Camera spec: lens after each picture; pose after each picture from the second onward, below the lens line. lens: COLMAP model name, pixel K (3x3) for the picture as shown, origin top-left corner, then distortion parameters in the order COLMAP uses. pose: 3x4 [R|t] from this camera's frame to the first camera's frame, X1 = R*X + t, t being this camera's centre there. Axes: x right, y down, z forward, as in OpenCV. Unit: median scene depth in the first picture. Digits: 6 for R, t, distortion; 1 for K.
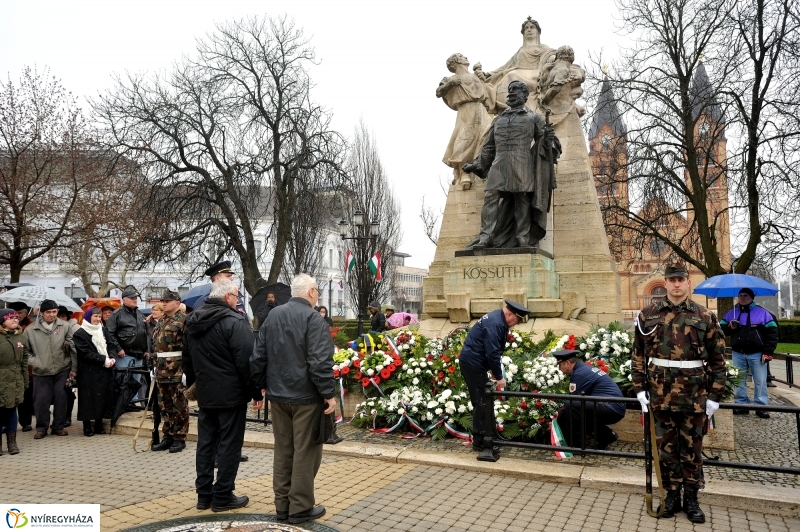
lens RADIAL K [[590.8, 0, 400.0], [0, 590.8, 266.0], [0, 0, 1]] dist [-0.078663, 0.110876]
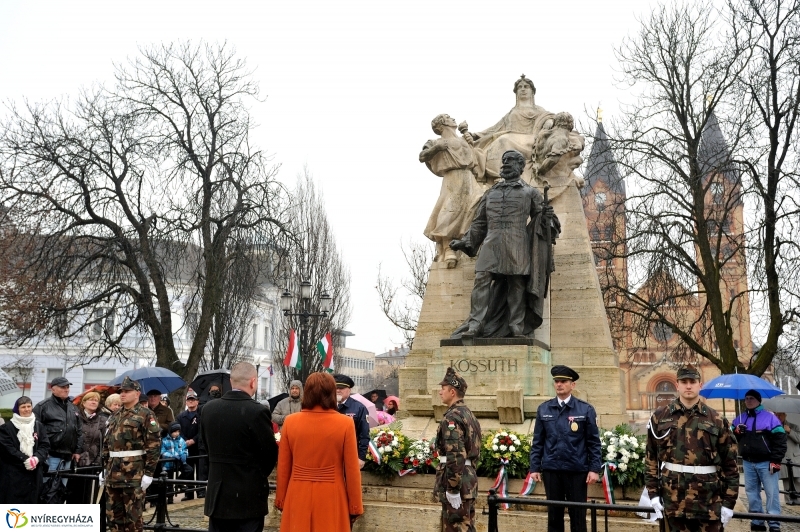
lens RADIAL K [[757.3, 0, 400.0], [0, 757.3, 266.0], [0, 0, 1]] dist [-0.045712, 0.149600]
pose [[0.996313, 0.033832, 0.078841, -0.046038], [-0.025234, 0.993873, -0.107613, -0.008618], [-0.081998, 0.105227, 0.991062, -0.094829]]
